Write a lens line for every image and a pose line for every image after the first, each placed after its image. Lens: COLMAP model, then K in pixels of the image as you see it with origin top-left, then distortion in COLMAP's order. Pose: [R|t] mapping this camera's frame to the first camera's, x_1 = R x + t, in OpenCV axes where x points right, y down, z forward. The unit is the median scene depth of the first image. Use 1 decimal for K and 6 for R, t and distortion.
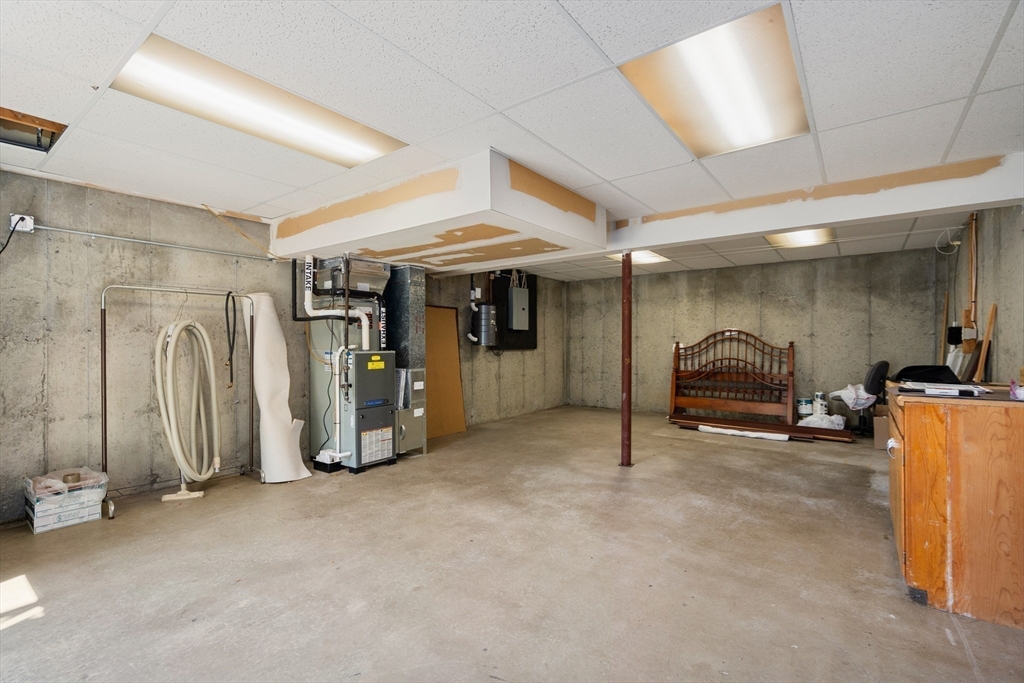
lens RADIAL K [[466.2, 0, 513.7], [0, 466.2, 343.8], [0, 0, 1]] dist [-0.004744, 0.003785]
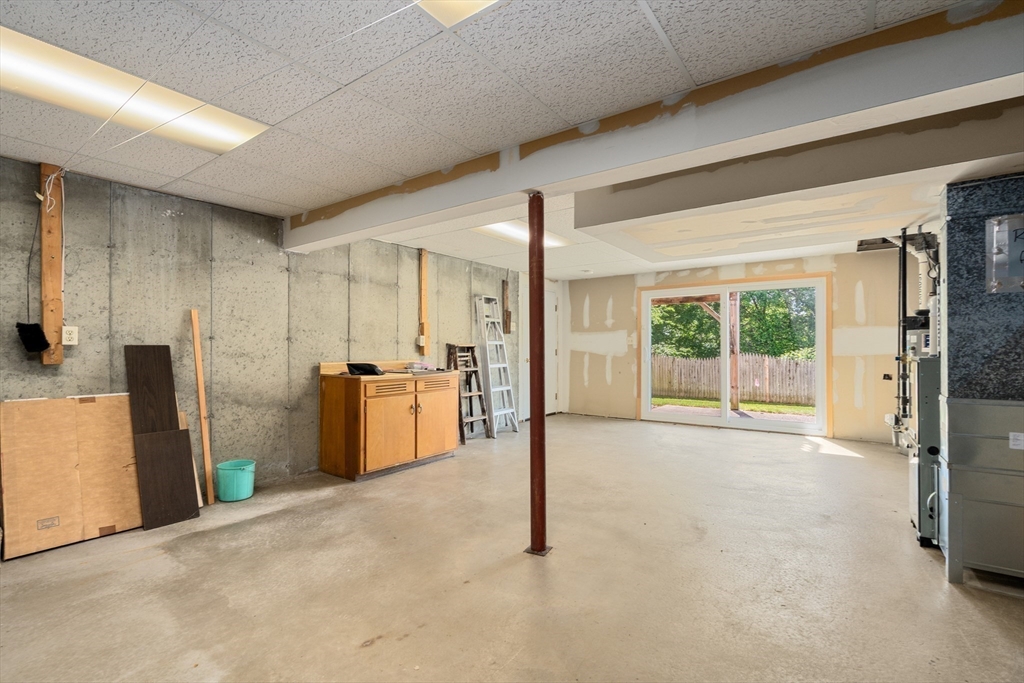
lens RADIAL K [[466.2, 0, 512.7], [0, 466.2, 344.9], [0, 0, 1]] dist [-0.004744, 0.003785]
pose [[-0.999892, 0.003729, -0.014192, 0.345225], [0.003729, 0.999993, 0.000064, -0.006264], [0.014192, 0.000011, -0.999899, 1.961713]]
